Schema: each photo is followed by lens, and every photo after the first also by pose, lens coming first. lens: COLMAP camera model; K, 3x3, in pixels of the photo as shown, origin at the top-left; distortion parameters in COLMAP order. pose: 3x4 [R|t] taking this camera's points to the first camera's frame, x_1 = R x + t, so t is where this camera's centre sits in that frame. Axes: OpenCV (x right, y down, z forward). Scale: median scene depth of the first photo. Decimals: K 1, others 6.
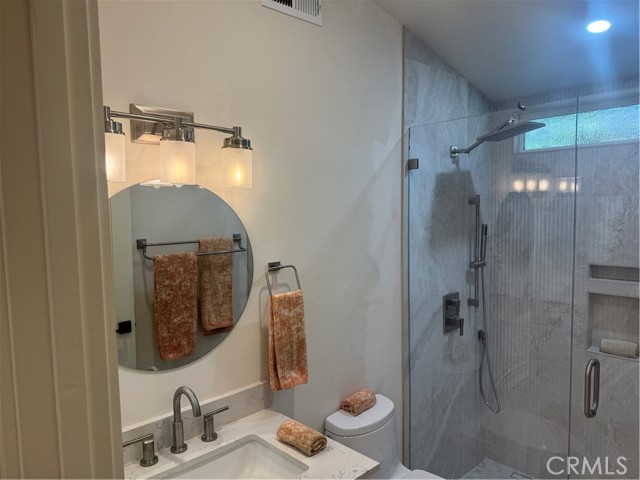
lens RADIAL K [[450.5, 0, 317.7], [0, 450.5, 239.4], [0, 0, 1]] dist [0.047430, -0.058369]
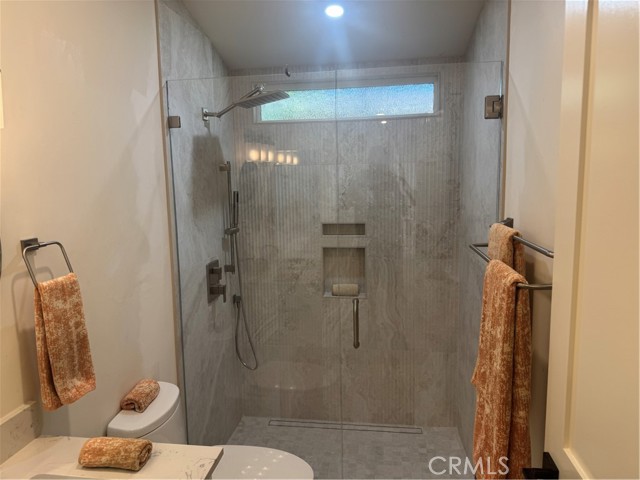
lens RADIAL K [[450.5, 0, 324.9], [0, 450.5, 236.9], [0, 0, 1]] dist [0.047430, -0.058369]
pose [[0.775934, -0.076598, 0.626146, -0.130697], [0.046300, 0.996839, 0.064570, 0.015144], [-0.629112, -0.021111, 0.777028, 0.096190]]
